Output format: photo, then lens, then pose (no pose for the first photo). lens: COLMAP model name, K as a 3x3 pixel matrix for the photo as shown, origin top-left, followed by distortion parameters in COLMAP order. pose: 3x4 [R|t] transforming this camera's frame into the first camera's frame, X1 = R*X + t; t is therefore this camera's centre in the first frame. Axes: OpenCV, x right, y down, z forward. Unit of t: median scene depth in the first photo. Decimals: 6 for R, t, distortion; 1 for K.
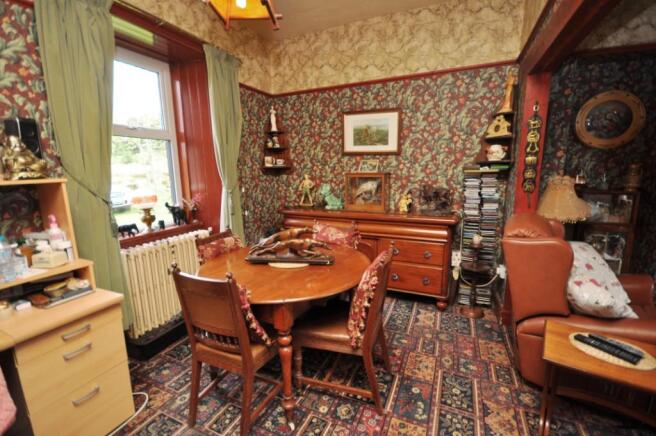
lens RADIAL K [[285.8, 0, 328.0], [0, 285.8, 218.0], [0, 0, 1]] dist [0.011242, -0.013941]
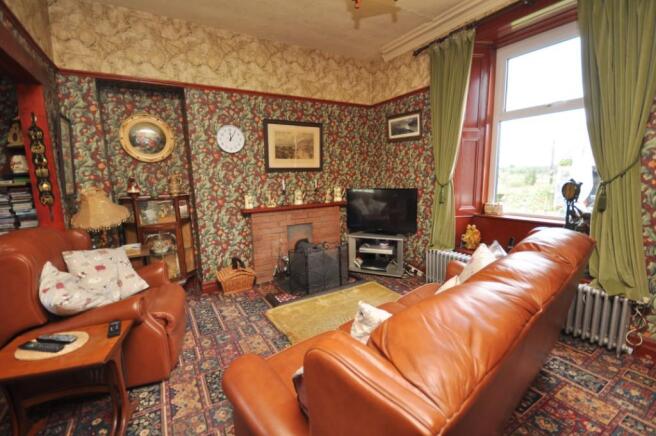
lens RADIAL K [[285.8, 0, 328.0], [0, 285.8, 218.0], [0, 0, 1]] dist [0.011242, -0.013941]
pose [[0.561939, -0.130015, 0.816897, 0.397074], [0.163311, 0.985570, 0.044520, 0.056955], [-0.810897, 0.108391, 0.575063, -0.277490]]
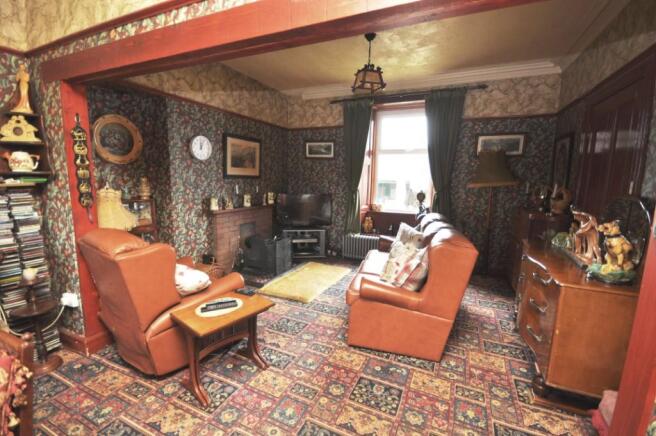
lens RADIAL K [[285.8, 0, 328.0], [0, 285.8, 218.0], [0, 0, 1]] dist [0.011242, -0.013941]
pose [[0.003086, -0.127296, 0.991860, -0.220933], [0.153415, 0.980183, 0.125320, -0.045880], [-0.988157, 0.151779, 0.022554, 0.176521]]
